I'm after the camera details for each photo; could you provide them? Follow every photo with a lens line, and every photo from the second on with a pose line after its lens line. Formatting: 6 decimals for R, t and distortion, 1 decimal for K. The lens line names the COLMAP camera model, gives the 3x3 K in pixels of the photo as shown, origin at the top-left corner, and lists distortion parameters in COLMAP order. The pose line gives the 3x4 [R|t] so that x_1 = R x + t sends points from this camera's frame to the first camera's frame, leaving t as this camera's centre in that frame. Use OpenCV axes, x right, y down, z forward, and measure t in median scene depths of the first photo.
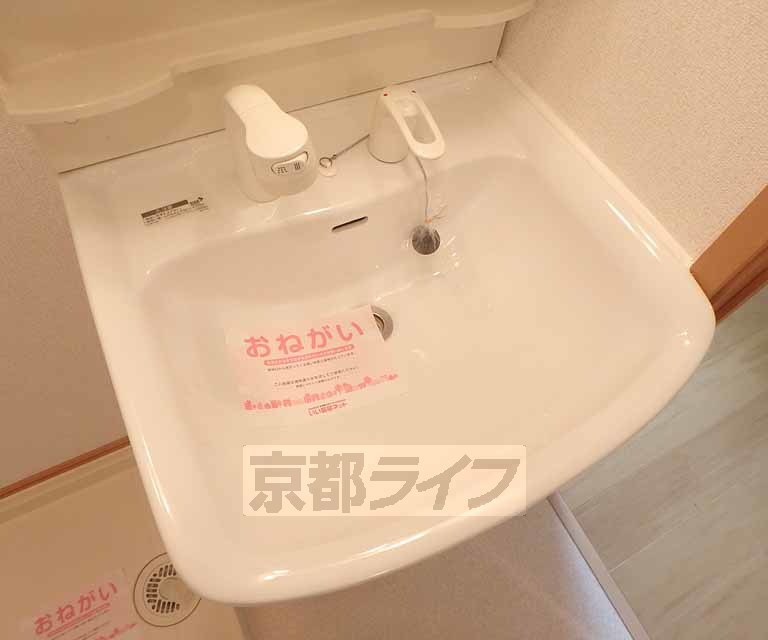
lens RADIAL K [[522.3, 0, 384.0], [0, 522.3, 320.0], [0, 0, 1]] dist [-0.033207, 0.000436]
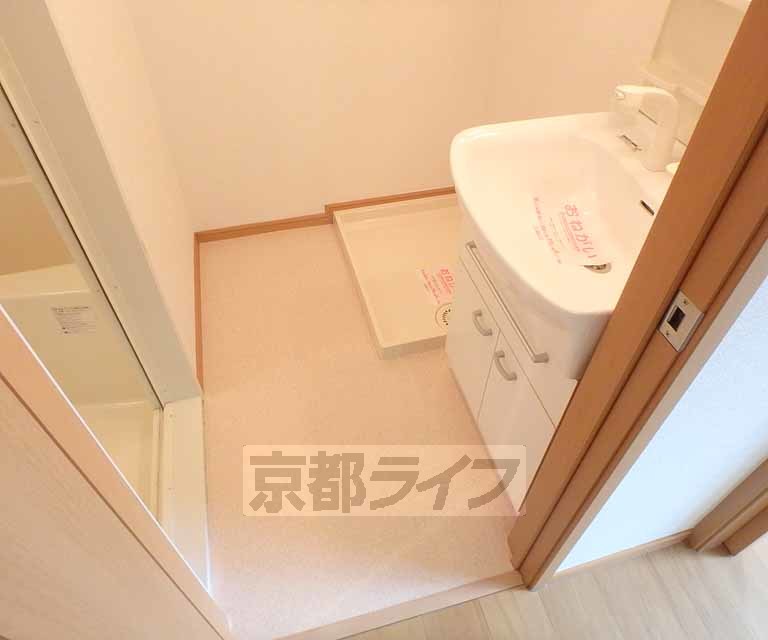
lens RADIAL K [[522.3, 0, 384.0], [0, 522.3, 320.0], [0, 0, 1]] dist [-0.033207, 0.000436]
pose [[-0.204040, 0.644889, -0.736536, 1.514530], [-0.857474, 0.245278, 0.452301, -0.118107], [0.472340, 0.723849, 0.502929, 0.035071]]
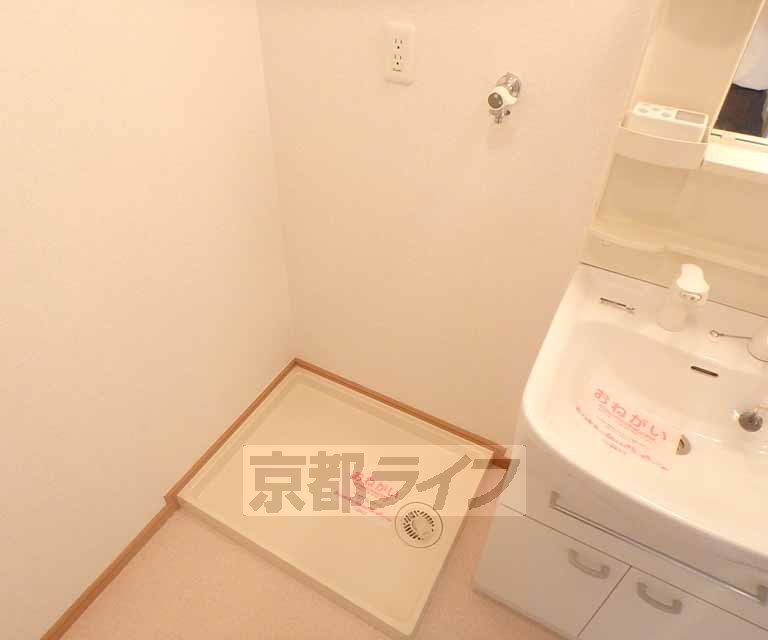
lens RADIAL K [[522.3, 0, 384.0], [0, 522.3, 320.0], [0, 0, 1]] dist [-0.033207, 0.000436]
pose [[0.561944, 0.485923, -0.669402, 0.344307], [-0.698639, 0.712082, -0.069583, 0.470555], [0.442857, 0.506772, 0.739635, -0.621036]]
